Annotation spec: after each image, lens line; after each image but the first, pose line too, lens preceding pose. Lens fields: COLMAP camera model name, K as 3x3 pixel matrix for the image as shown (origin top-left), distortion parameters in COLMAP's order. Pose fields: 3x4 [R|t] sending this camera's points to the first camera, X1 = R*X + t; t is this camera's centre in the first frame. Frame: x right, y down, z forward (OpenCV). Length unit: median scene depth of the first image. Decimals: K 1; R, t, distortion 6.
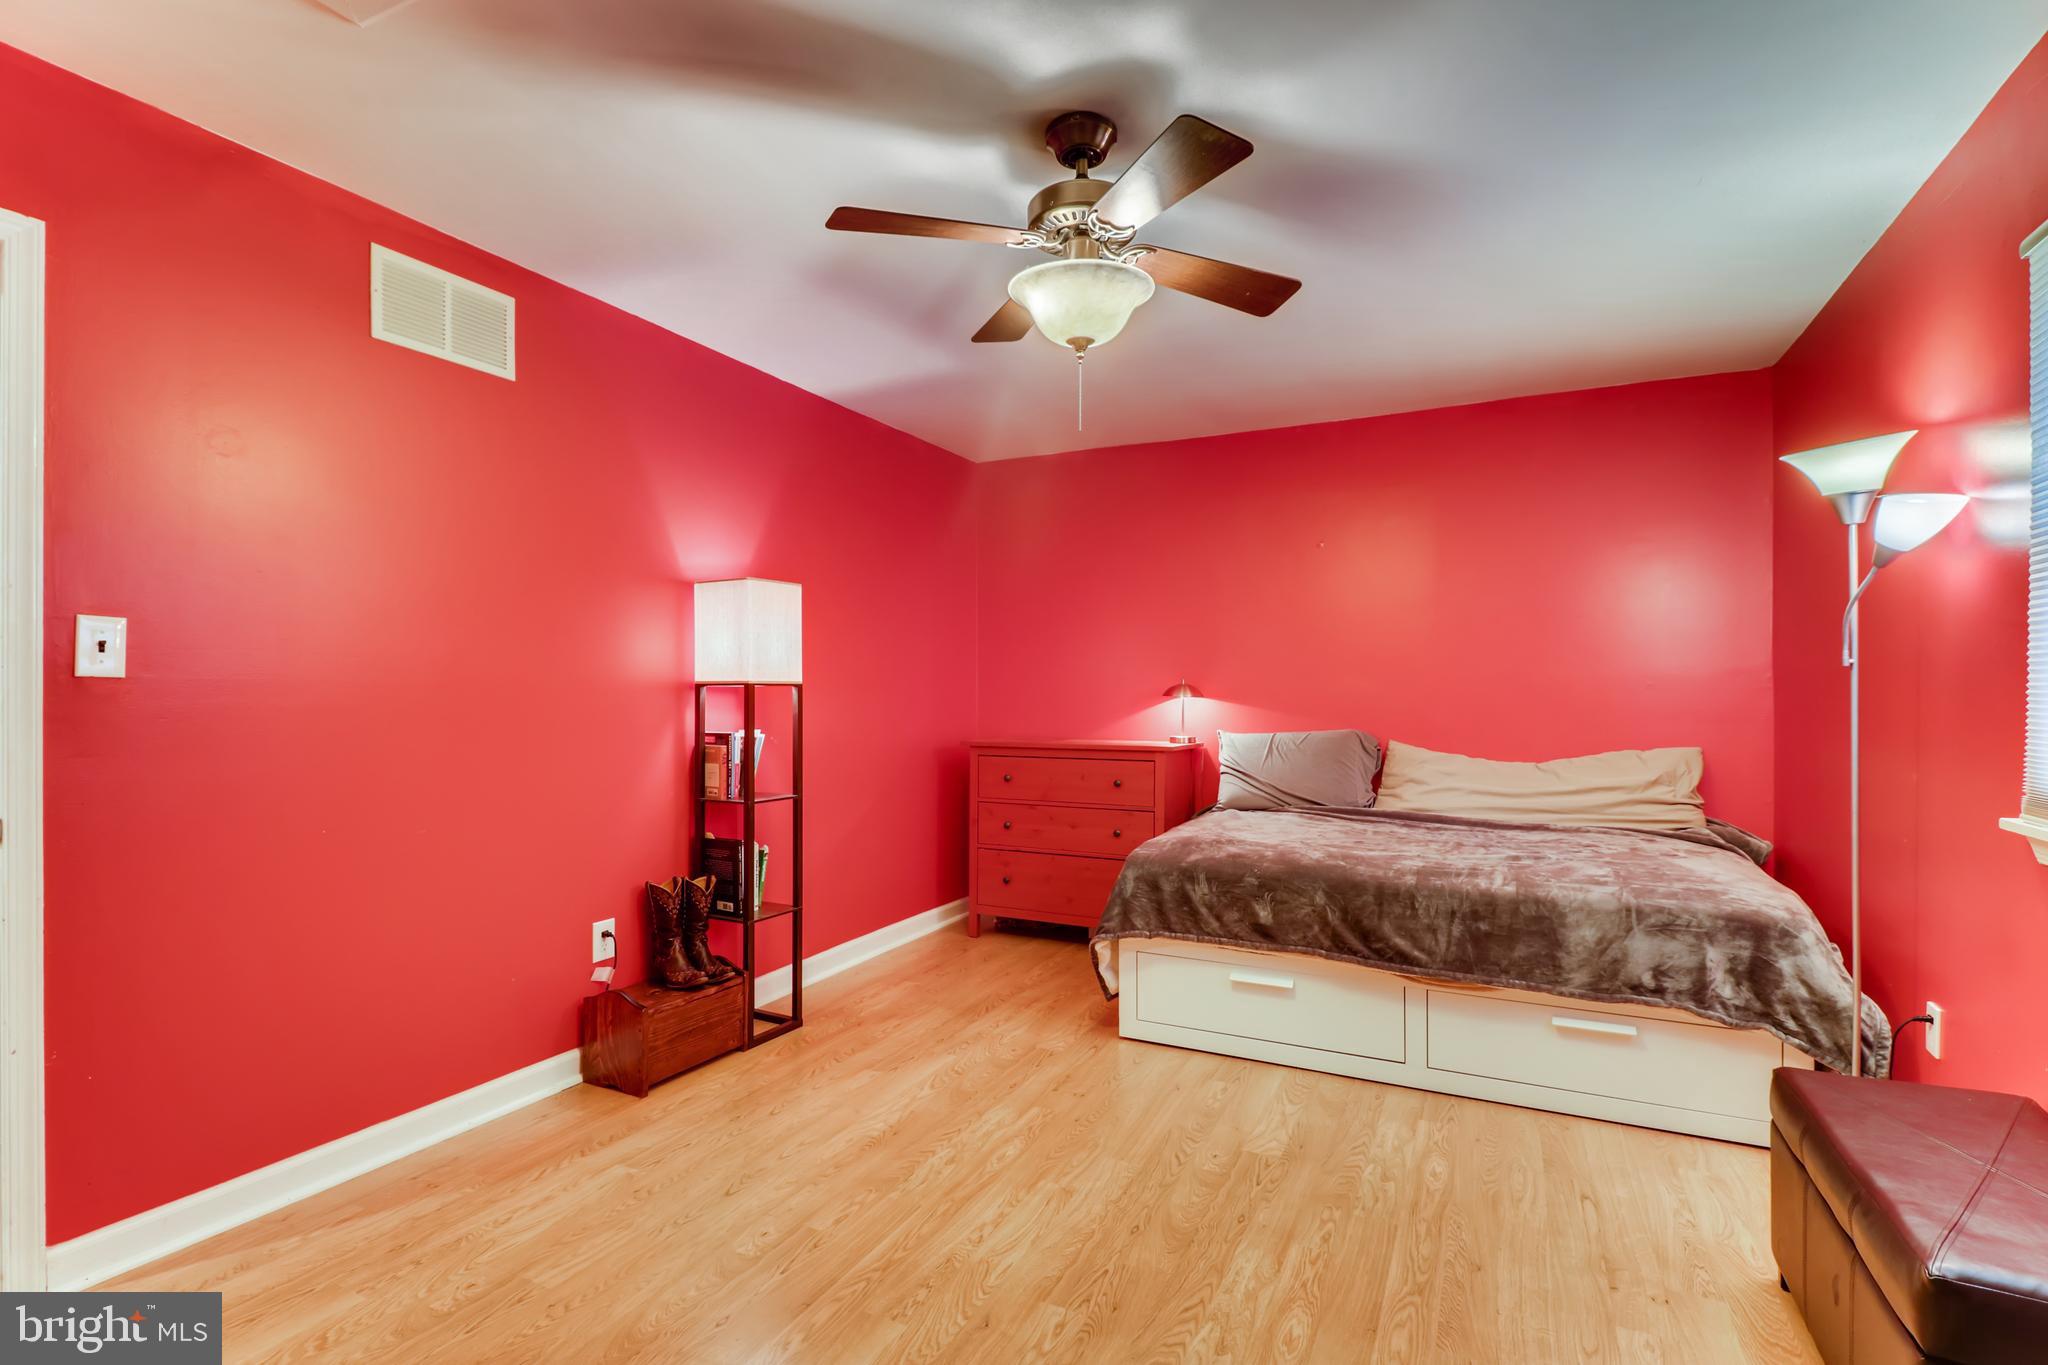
lens RADIAL K [[944.7, 0, 1018.0], [0, 944.7, 692.2], [0, 0, 1]] dist [0.017958, -0.006083]
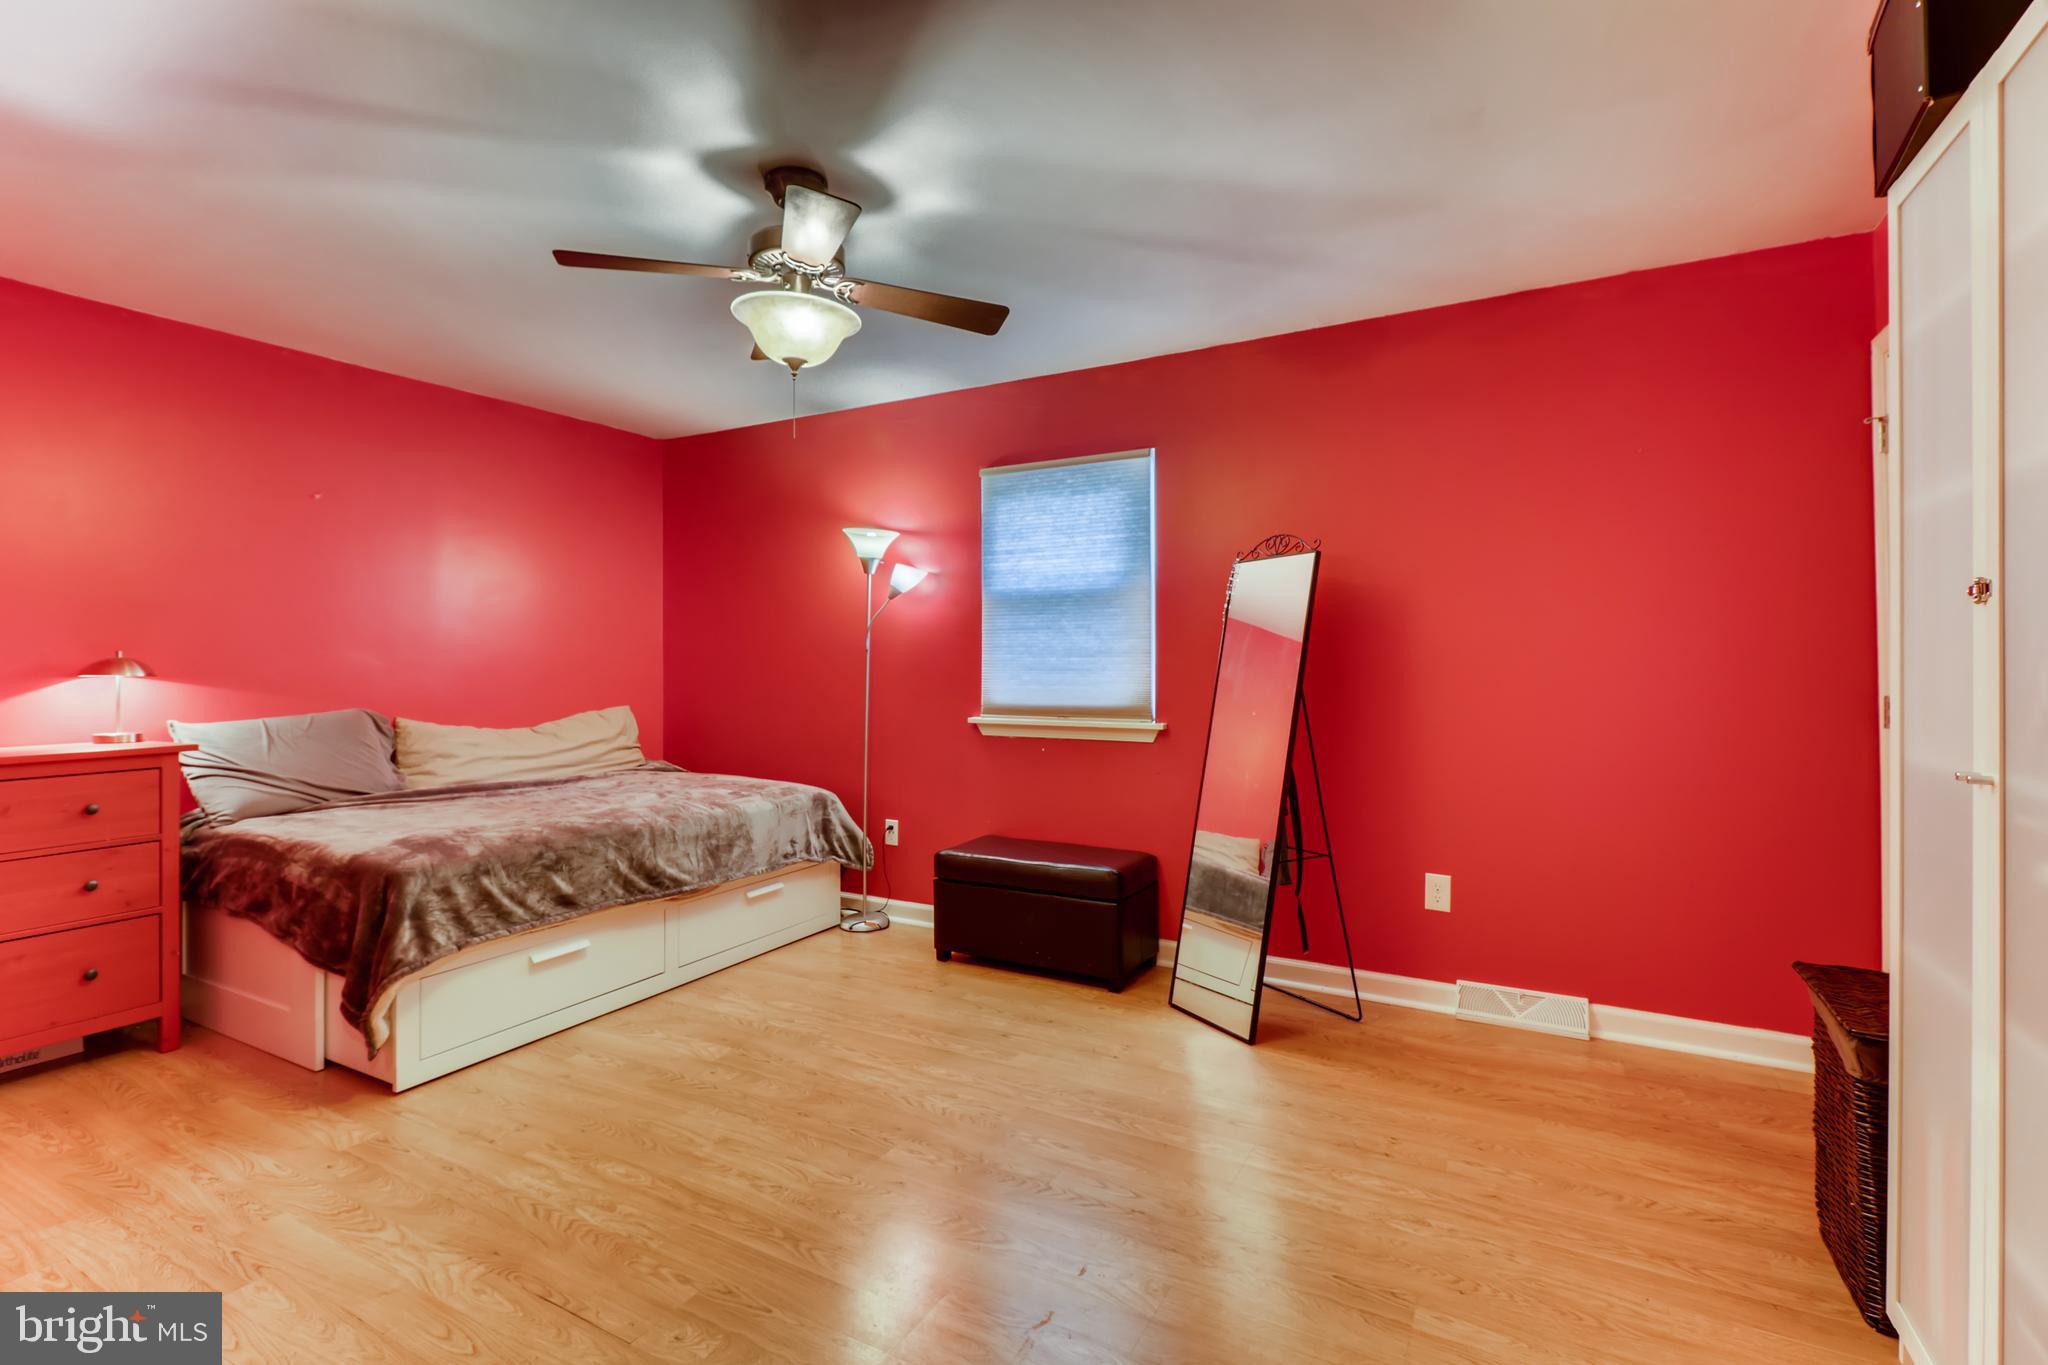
lens RADIAL K [[944.7, 0, 1015.2], [0, 944.7, 665.1], [0, 0, 1]] dist [0.017958, -0.006083]
pose [[0.056777, -0.006552, 0.998365, -0.780181], [0.006728, 0.999958, 0.006180, -0.004811], [-0.998364, 0.006367, 0.056819, 0.489185]]
